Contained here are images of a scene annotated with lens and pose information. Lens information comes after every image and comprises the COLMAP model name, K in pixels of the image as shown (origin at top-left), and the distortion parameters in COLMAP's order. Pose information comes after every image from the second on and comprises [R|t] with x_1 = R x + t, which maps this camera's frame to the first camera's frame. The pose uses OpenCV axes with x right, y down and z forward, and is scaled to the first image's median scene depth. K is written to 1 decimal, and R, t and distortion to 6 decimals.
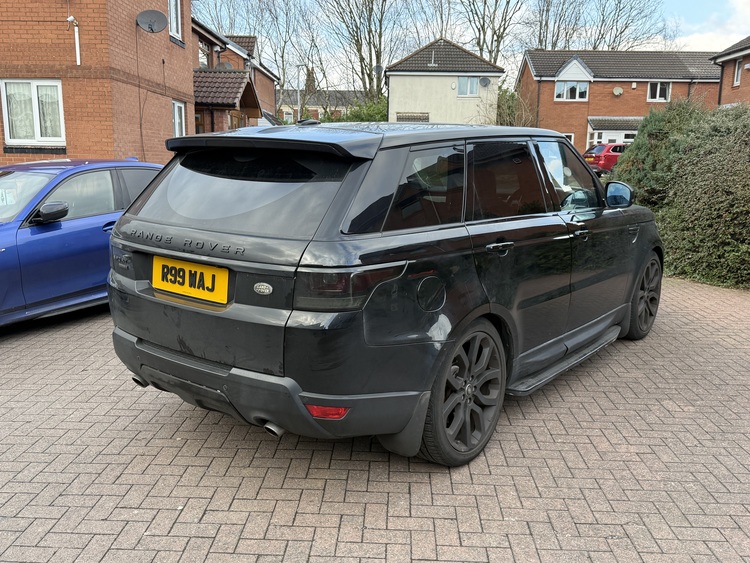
lens RADIAL K [[659.0, 0, 375.0], [0, 659.0, 281.5], [0, 0, 1]] dist [0.109608, -0.182263]
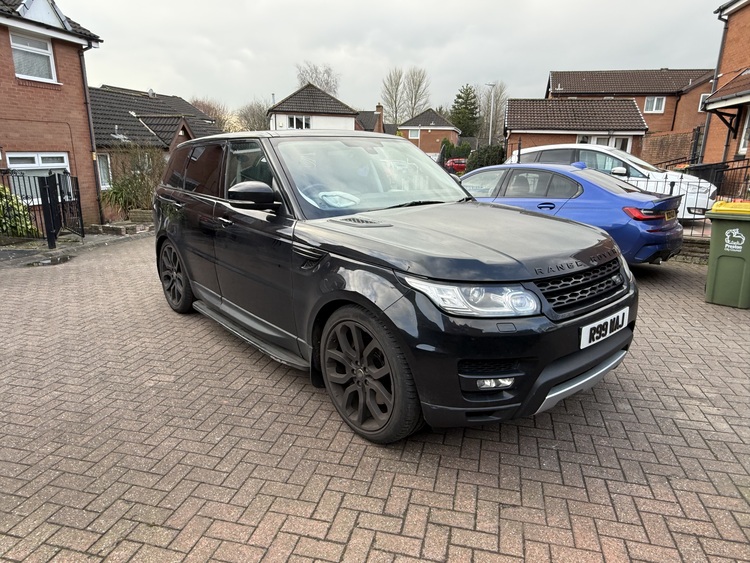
lens RADIAL K [[486.2, 0, 375.0], [0, 486.2, 281.5], [0, 0, 1]] dist [-0.000941, 0.001551]
pose [[-0.205932, 0.235796, -0.949733, 1.219254], [-0.193731, 0.941501, 0.275760, -0.289013], [0.959198, 0.240781, -0.148205, 1.563782]]
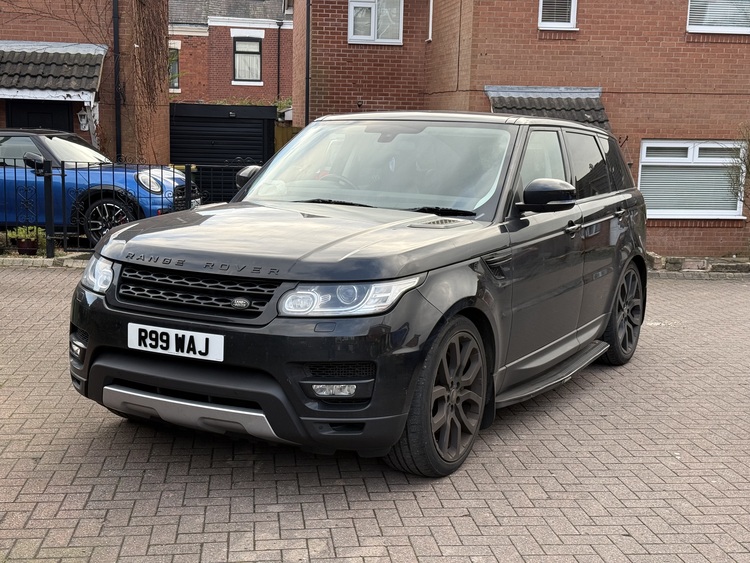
lens RADIAL K [[1019.4, 0, 375.0], [0, 1019.4, 281.5], [0, 0, 1]] dist [0.113770, -0.037011]
pose [[-0.986497, -0.012298, -0.163314, 0.505074], [-0.066121, 0.942204, 0.328451, -0.572265], [0.149836, 0.334814, -0.930295, 2.876532]]
